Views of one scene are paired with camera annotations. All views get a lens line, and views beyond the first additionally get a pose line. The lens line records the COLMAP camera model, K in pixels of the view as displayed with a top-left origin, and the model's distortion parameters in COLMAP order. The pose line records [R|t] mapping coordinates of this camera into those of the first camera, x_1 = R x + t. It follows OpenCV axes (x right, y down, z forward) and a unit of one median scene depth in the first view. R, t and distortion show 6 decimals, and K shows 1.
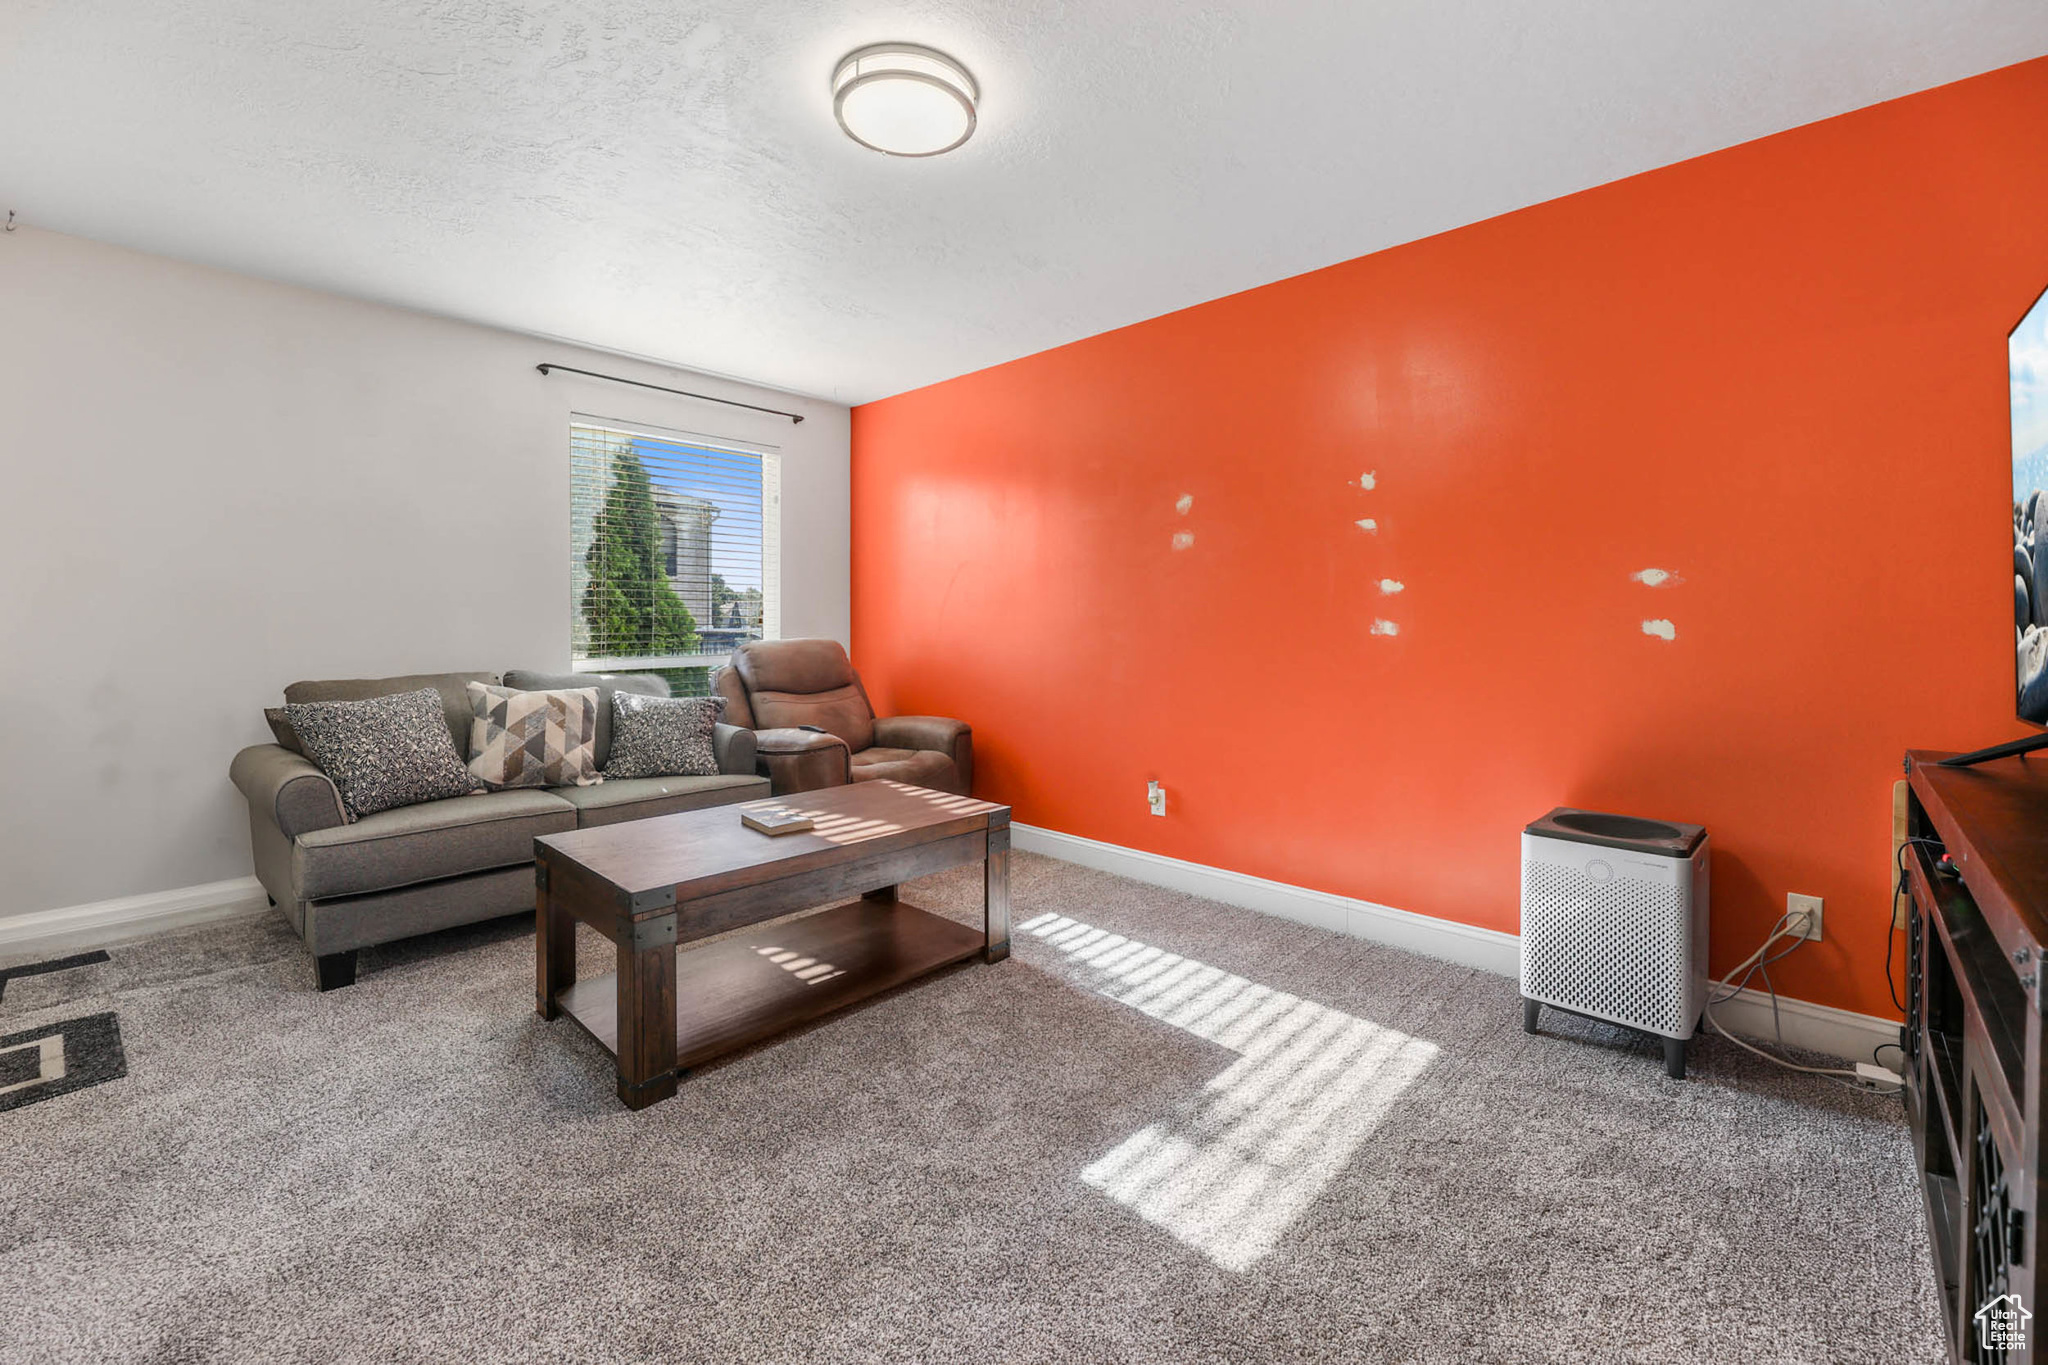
lens RADIAL K [[837.8, 0, 1013.0], [0, 837.8, 625.7], [0, 0, 1]] dist [-0.001762, -0.003095]
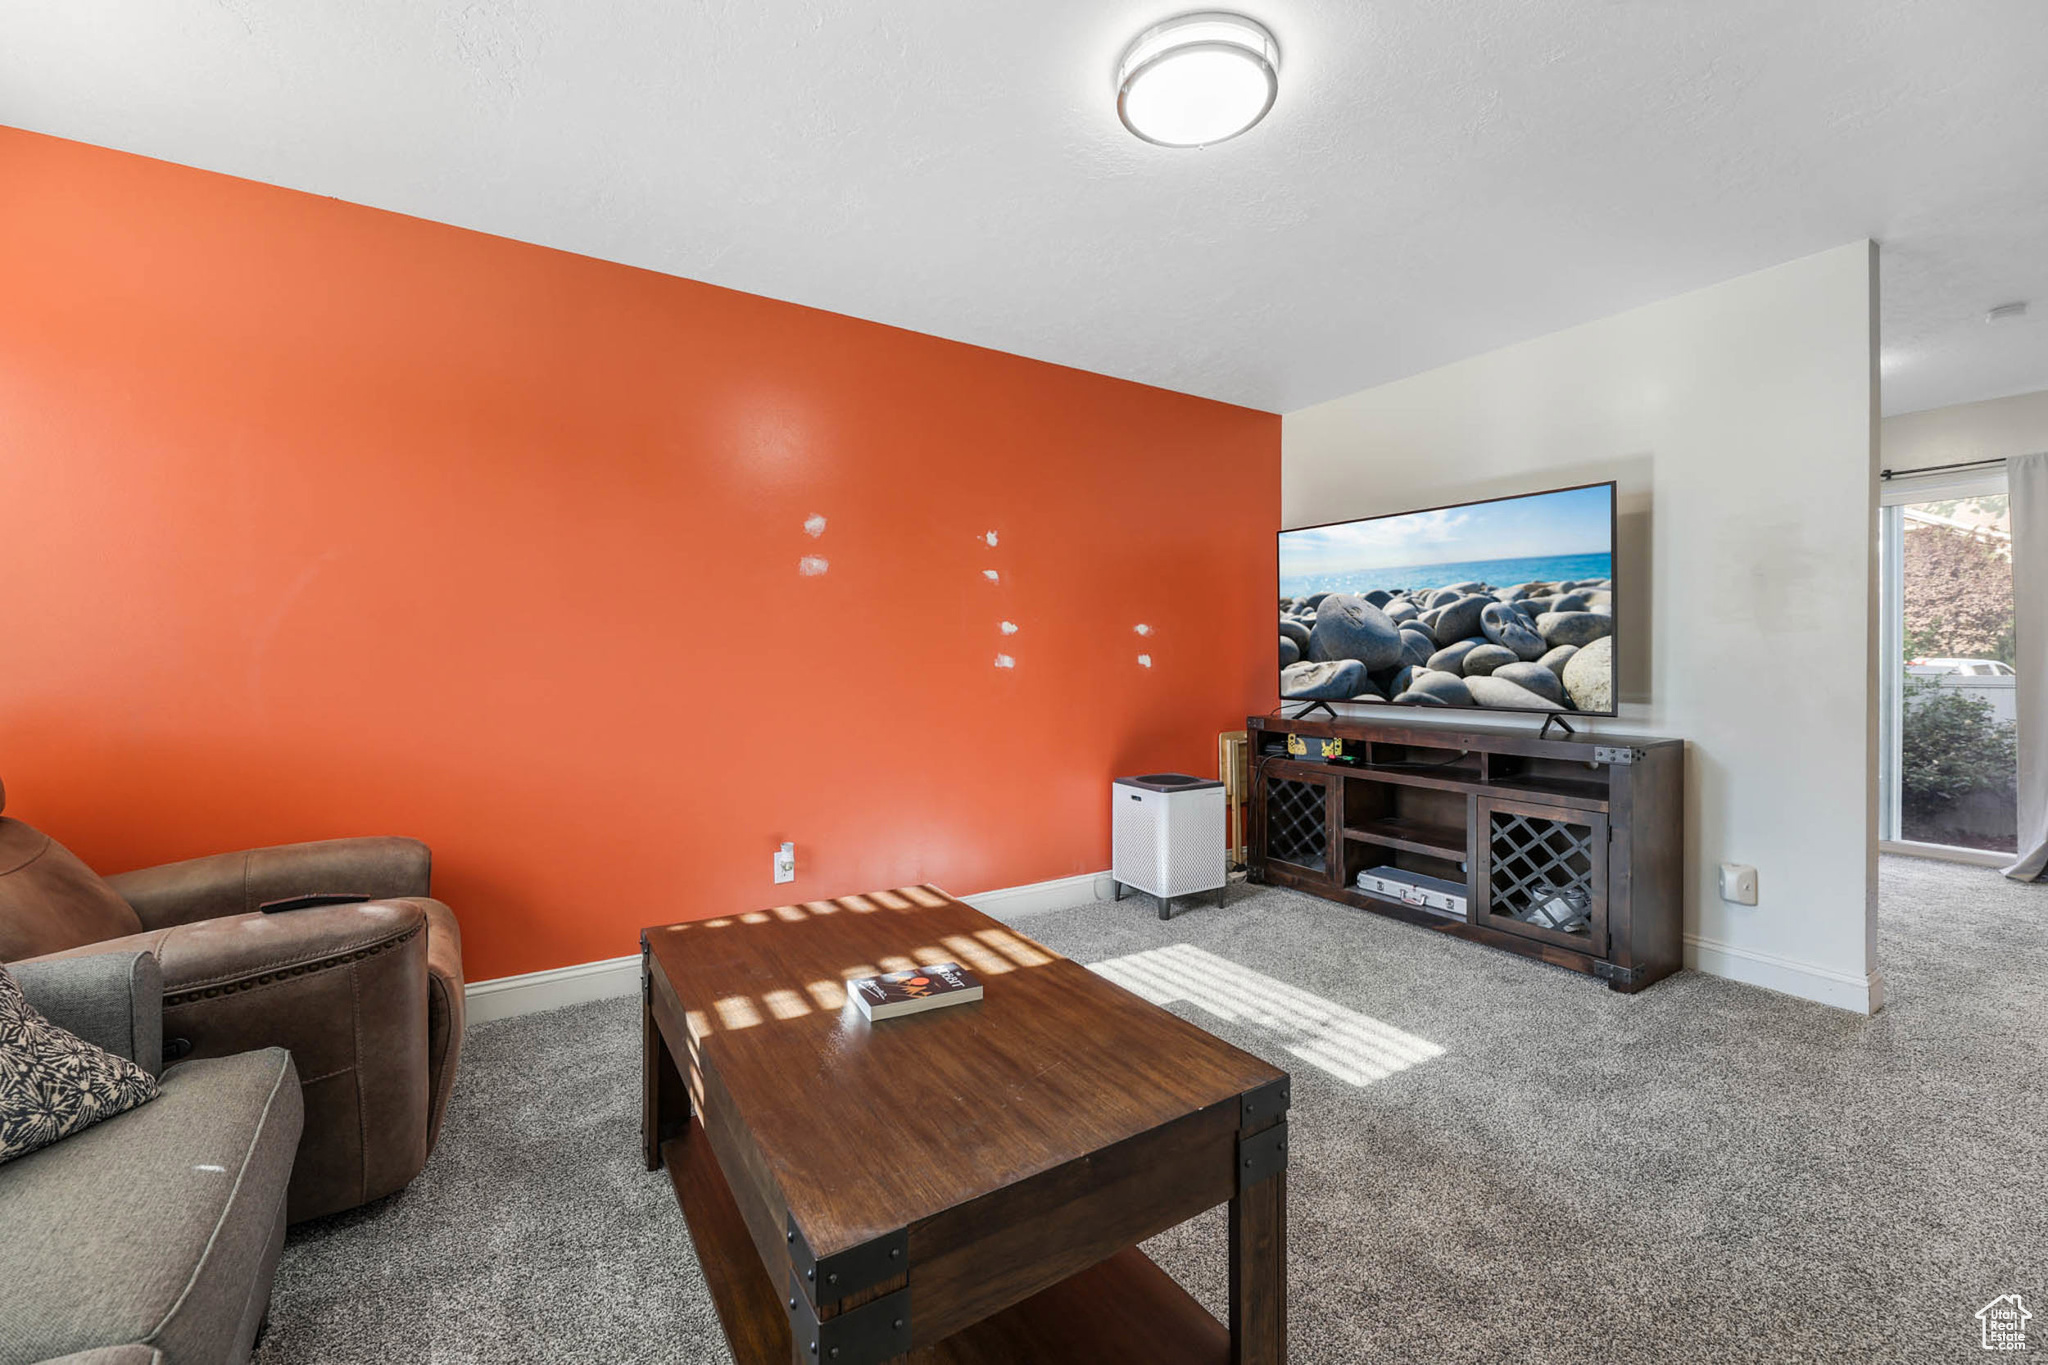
lens RADIAL K [[837.8, 0, 1021.0], [0, 837.8, 664.1], [0, 0, 1]] dist [-0.001762, -0.003095]
pose [[0.235465, -0.008136, 0.971849, -0.913328], [0.006123, 0.999958, 0.006888, -0.002295], [-0.971863, 0.004328, 0.235505, 0.852465]]
